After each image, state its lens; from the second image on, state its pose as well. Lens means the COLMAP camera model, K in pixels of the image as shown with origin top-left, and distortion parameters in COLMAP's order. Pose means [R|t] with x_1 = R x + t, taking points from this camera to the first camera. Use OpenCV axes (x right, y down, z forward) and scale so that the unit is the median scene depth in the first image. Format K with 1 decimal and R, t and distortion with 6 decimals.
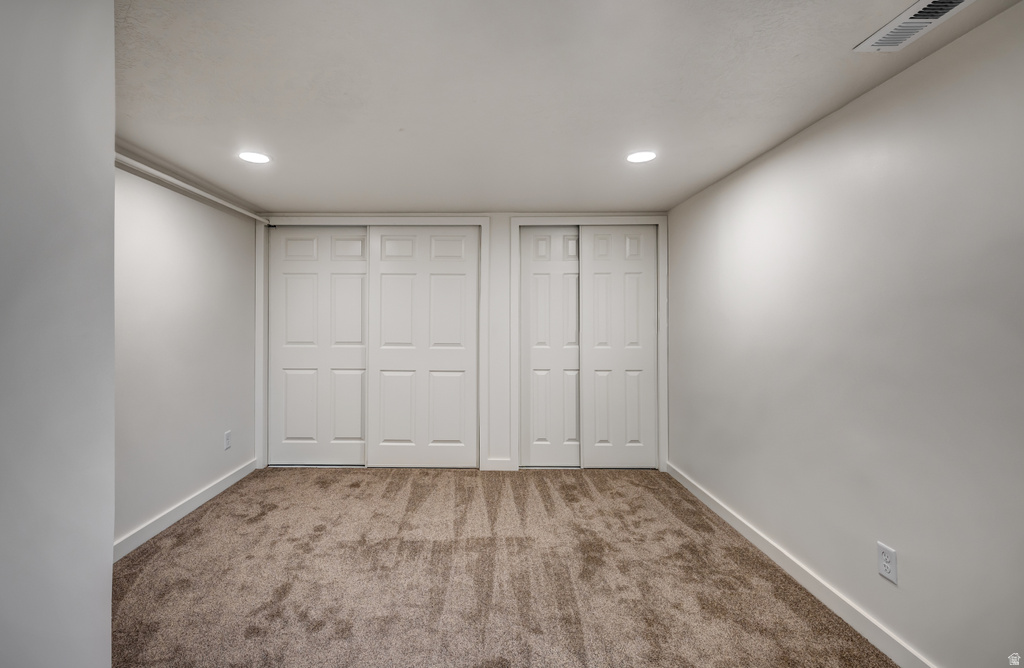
lens RADIAL K [[457.5, 0, 481.0], [0, 457.5, 320.1], [0, 0, 1]] dist [0.001322, 0.000122]
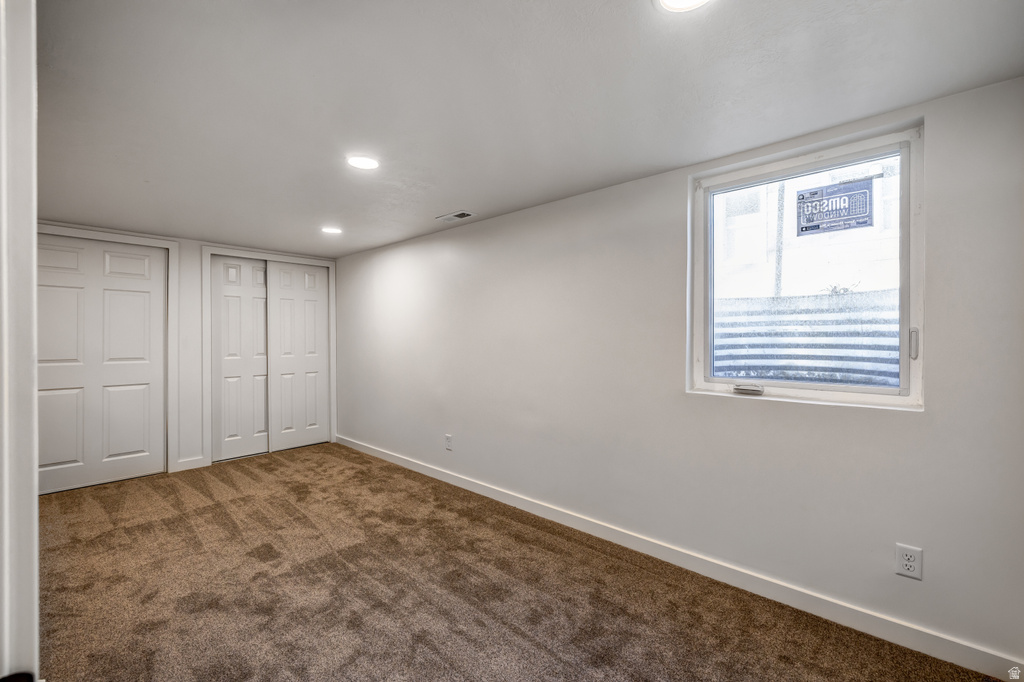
lens RADIAL K [[438.4, 0, 512.0], [0, 438.4, 341.0], [0, 0, 1]] dist [-0.000337, -0.000186]
pose [[0.669563, -0.009175, 0.742699, -0.318207], [0.000469, 0.999929, 0.011930, 0.001885], [-0.742755, -0.007639, 0.669520, -0.425410]]
